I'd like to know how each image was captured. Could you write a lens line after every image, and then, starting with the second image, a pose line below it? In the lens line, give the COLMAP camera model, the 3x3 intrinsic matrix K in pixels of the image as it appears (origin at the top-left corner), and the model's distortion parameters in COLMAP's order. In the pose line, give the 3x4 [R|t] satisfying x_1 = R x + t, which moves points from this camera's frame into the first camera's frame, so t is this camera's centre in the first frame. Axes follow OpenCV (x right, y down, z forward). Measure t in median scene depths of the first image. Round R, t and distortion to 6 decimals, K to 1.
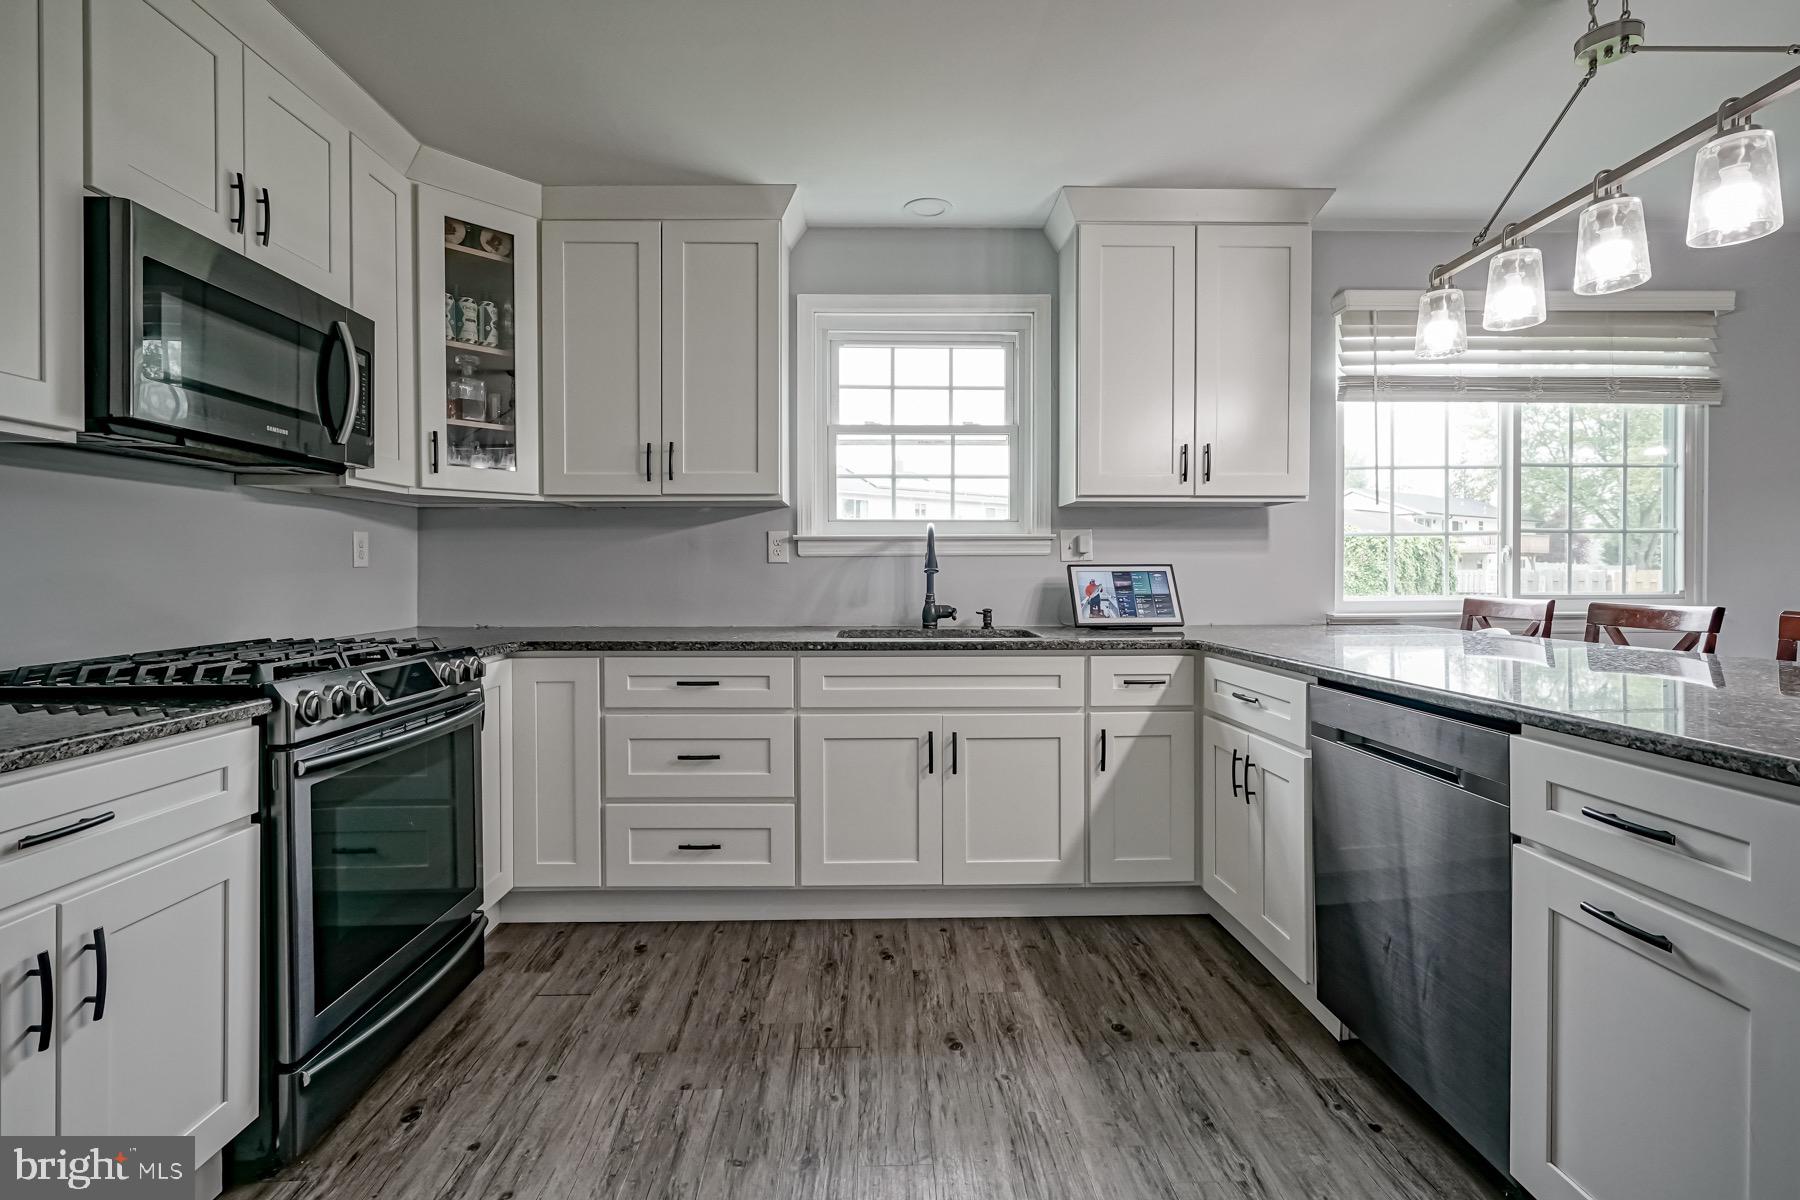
lens RADIAL K [[827.7, 0, 909.1], [0, 827.7, 604.8], [0, 0, 1]] dist [-0.007606, 0.005099]
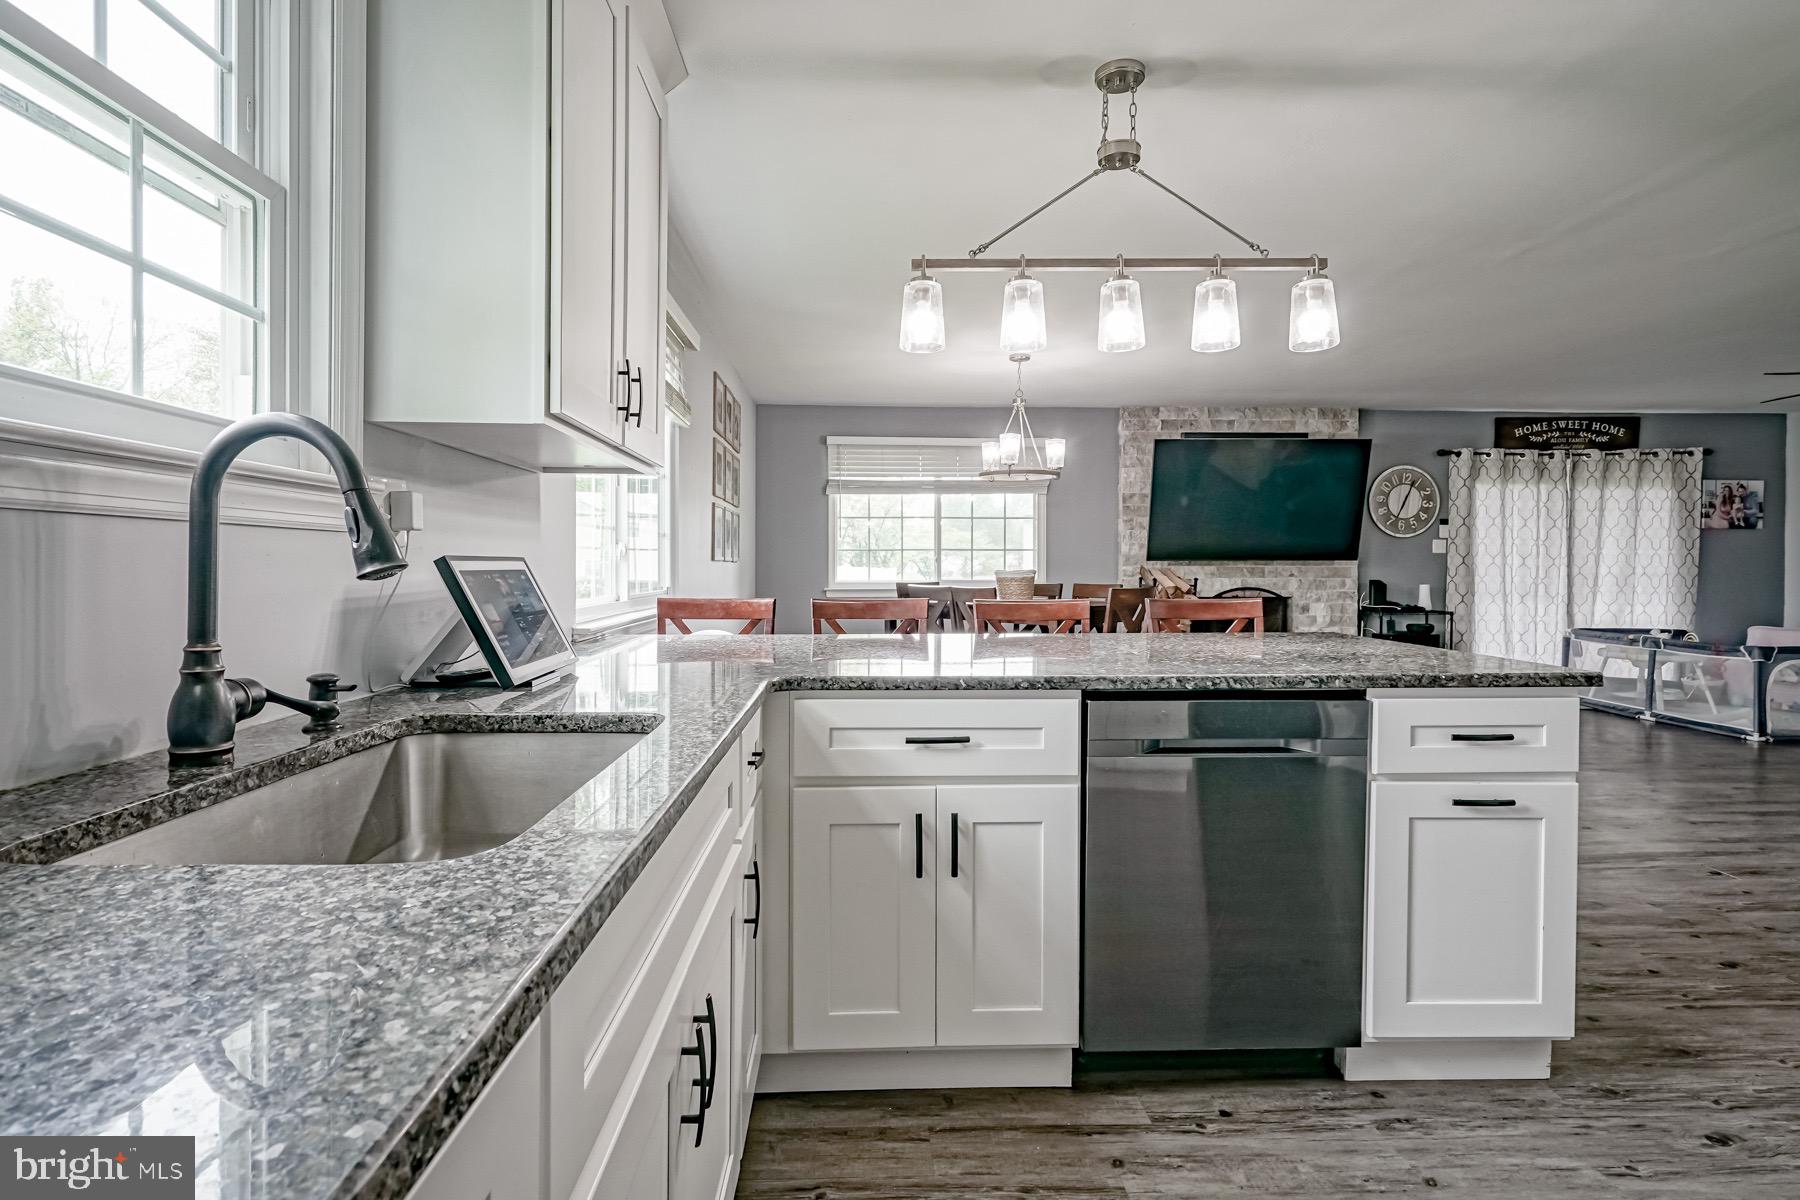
lens RADIAL K [[867.2, 0, 858.8], [0, 867.2, 579.5], [0, 0, 1]] dist [0.000274, -0.006377]
pose [[0.027950, -0.010357, 0.999556, -0.304882], [0.040405, 0.999141, 0.009223, -0.033418], [-0.998792, 0.040129, 0.028345, 0.829918]]
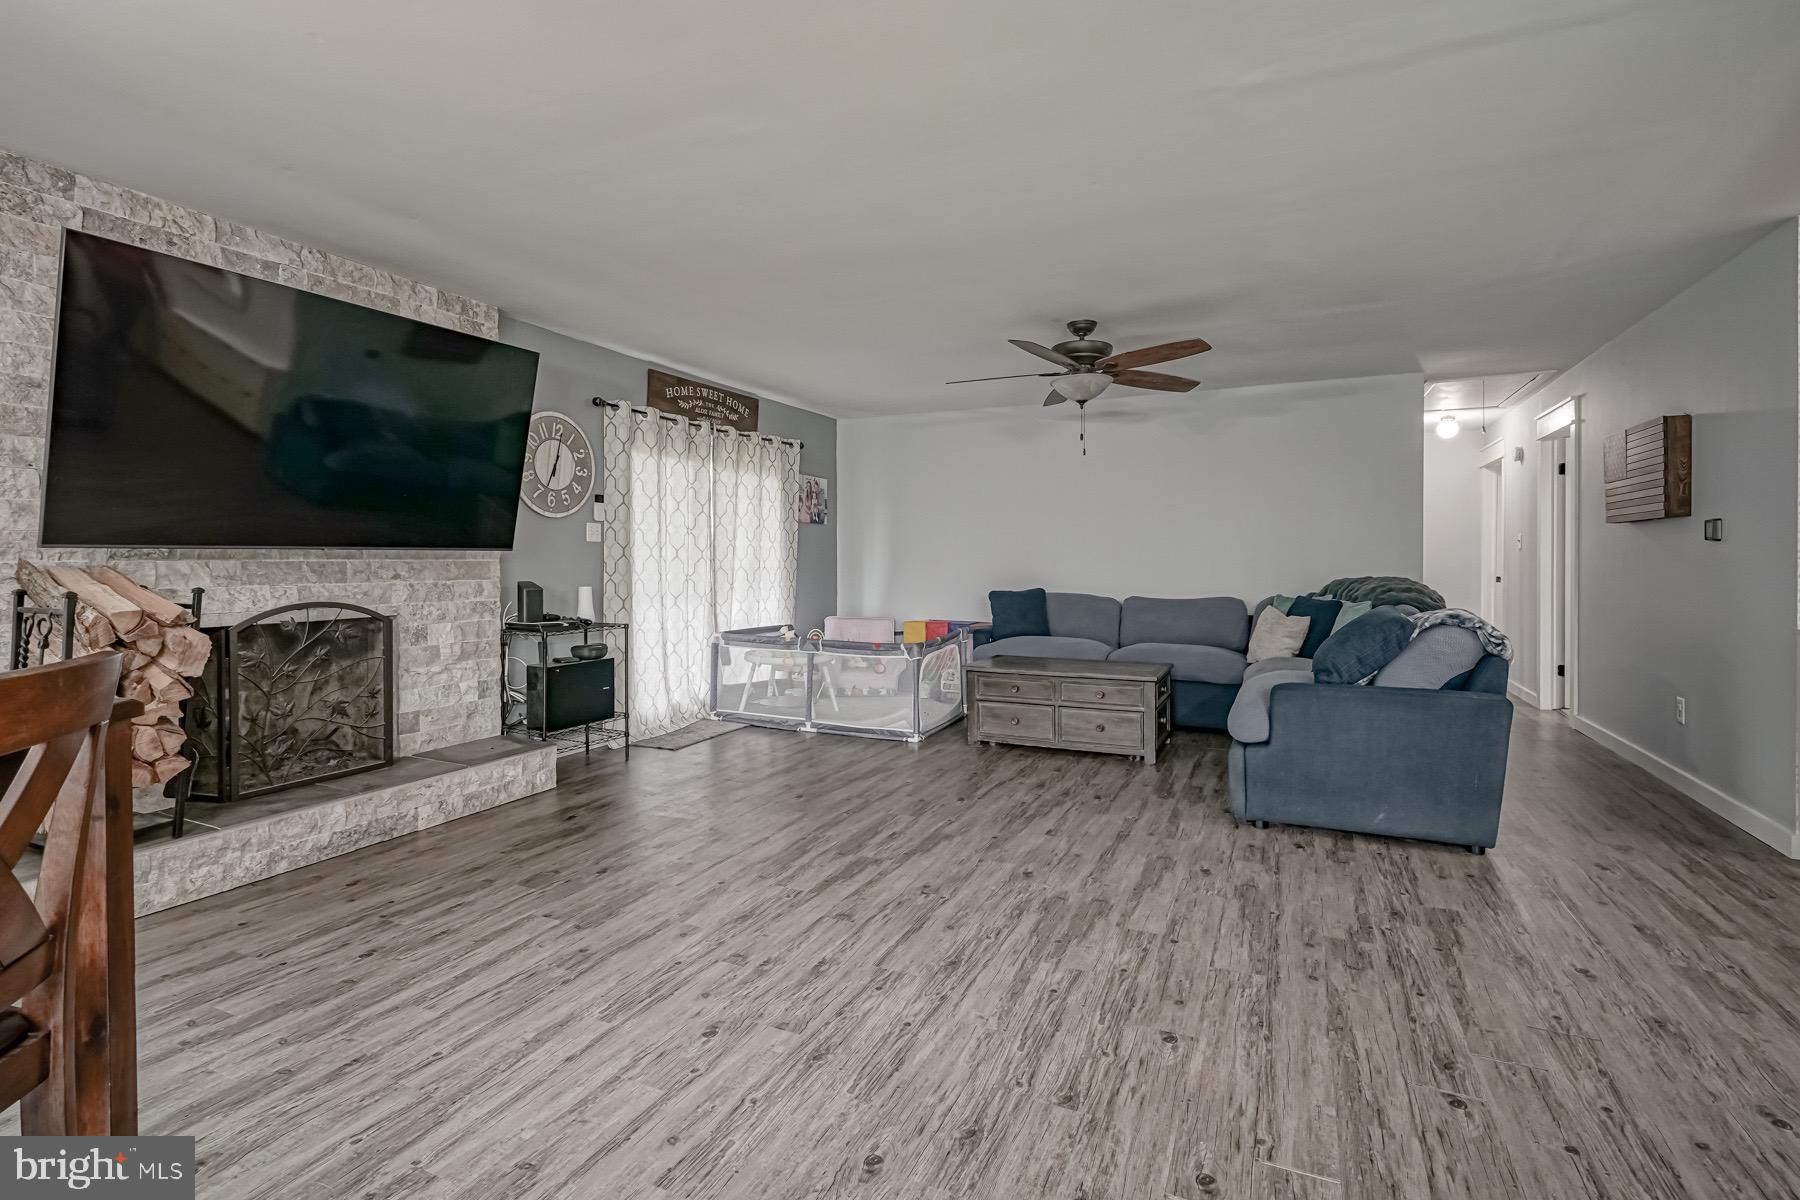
lens RADIAL K [[827.7, 0, 922.1], [0, 827.7, 567.4], [0, 0, 1]] dist [-0.007606, 0.005099]
pose [[-0.900559, 0.000155, 0.434733, 0.909127], [0.022201, 0.998712, 0.045633, -0.028185], [-0.434166, 0.050747, -0.899403, 0.467339]]
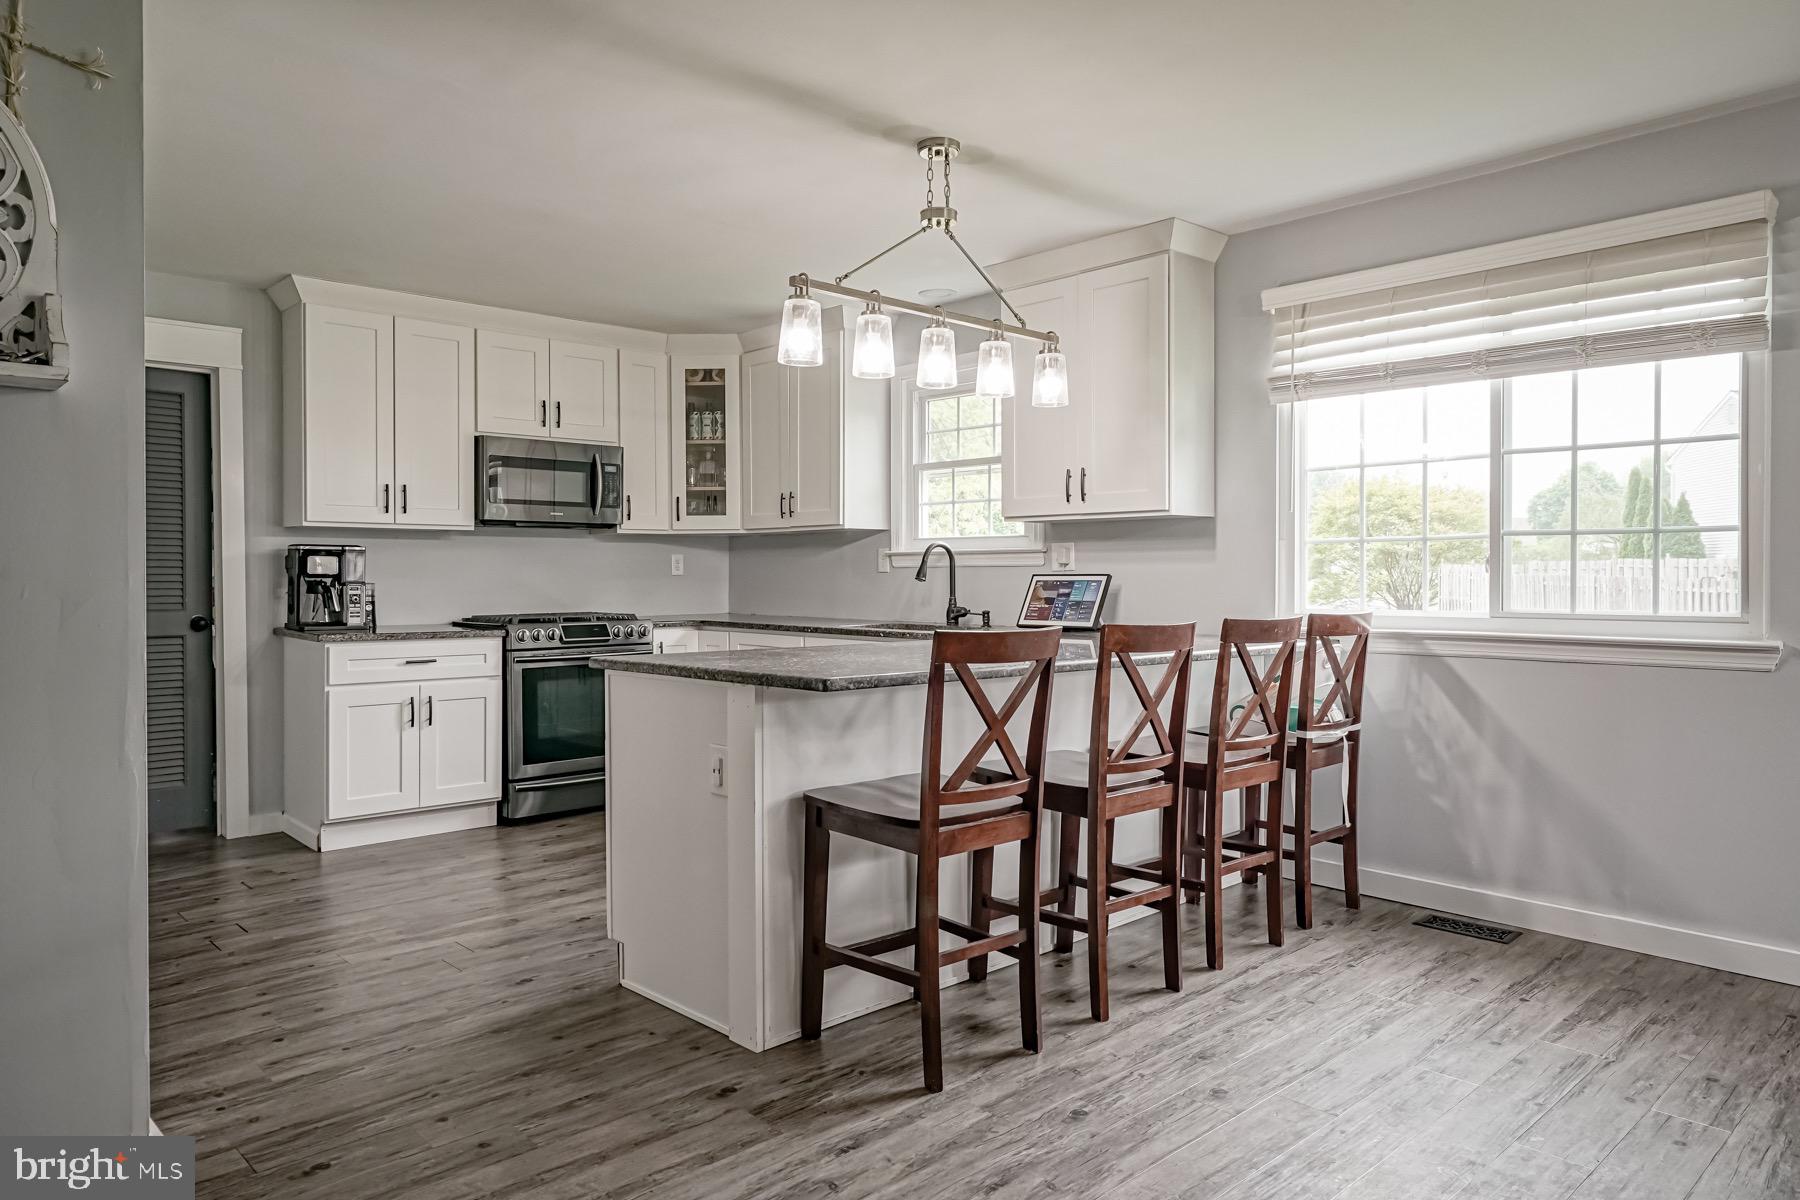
lens RADIAL K [[1160.5, 0, 902.9], [0, 1160.5, 591.8], [0, 0, 1]] dist [0.010955, -0.002584]
pose [[0.662693, 0.014408, -0.748753, 1.401868], [-0.033611, 0.999380, -0.010518, -0.001938], [0.748137, 0.032137, 0.662766, -0.225542]]
